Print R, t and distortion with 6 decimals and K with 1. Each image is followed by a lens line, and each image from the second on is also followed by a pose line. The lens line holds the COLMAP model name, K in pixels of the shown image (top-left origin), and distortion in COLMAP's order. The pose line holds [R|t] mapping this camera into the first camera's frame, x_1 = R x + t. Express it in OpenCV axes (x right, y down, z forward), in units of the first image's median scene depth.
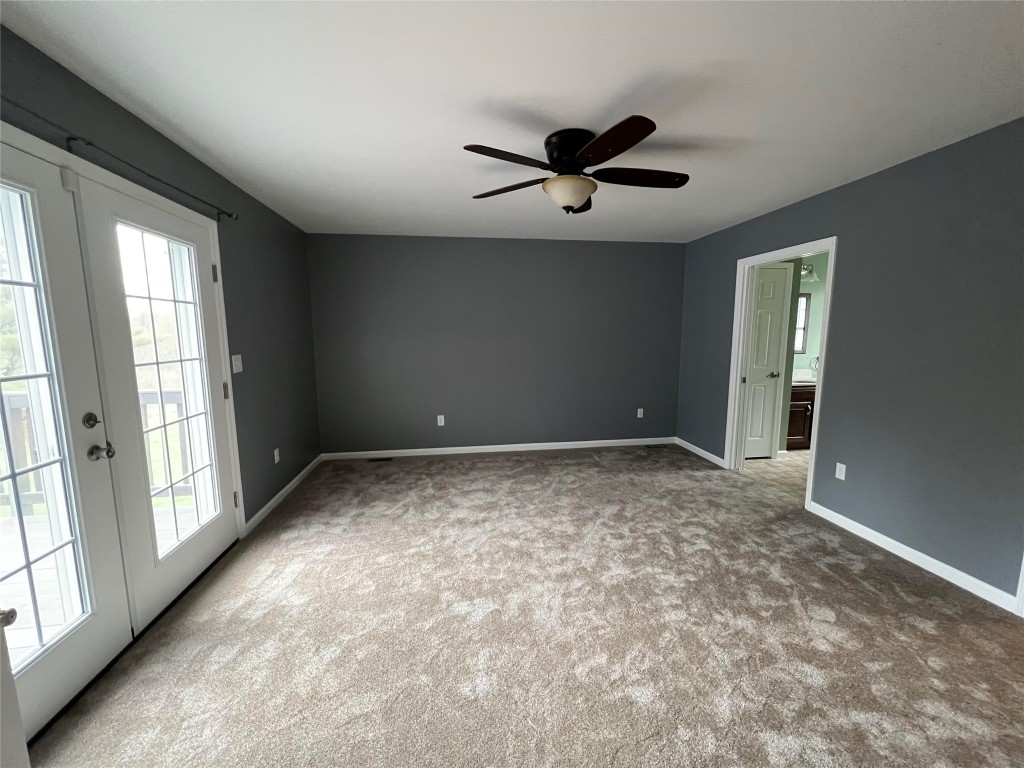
lens RADIAL K [[409.9, 0, 512.9], [0, 409.9, 385.3], [0, 0, 1]] dist [-0.000322, 0.000115]
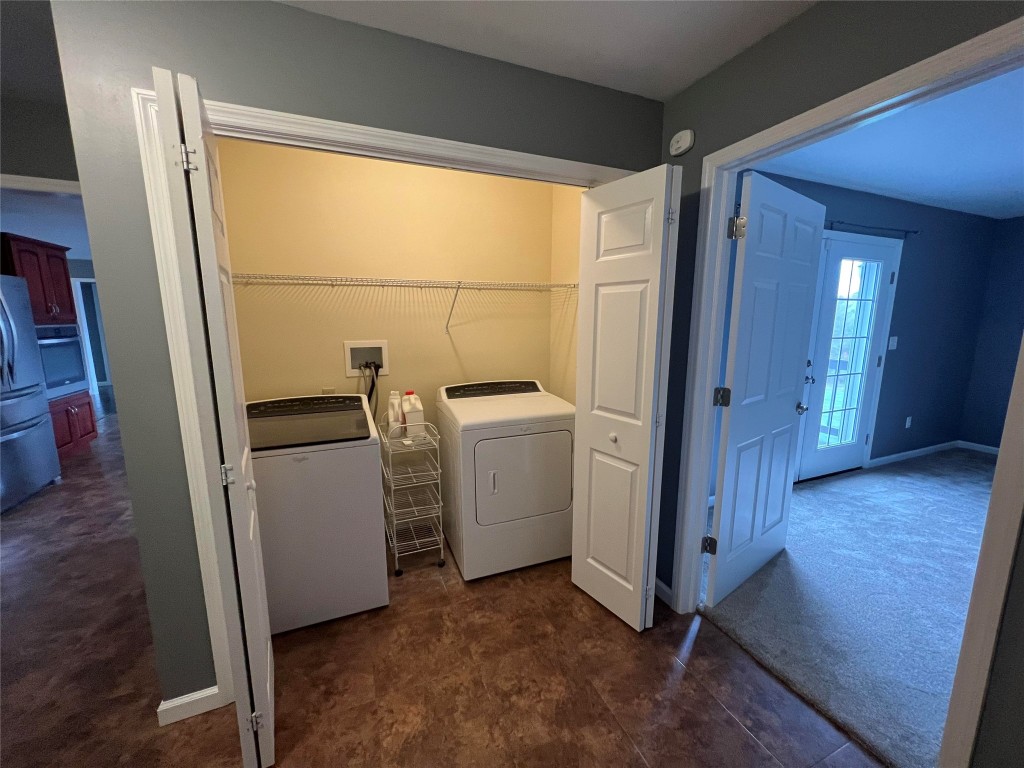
lens RADIAL K [[409.9, 0, 512.9], [0, 409.9, 385.3], [0, 0, 1]] dist [-0.000322, 0.000115]
pose [[0.248869, 0.166346, -0.954145, 0.343636], [-0.130138, 0.981950, 0.137250, 0.064214], [0.959754, 0.090013, 0.266025, -0.576833]]
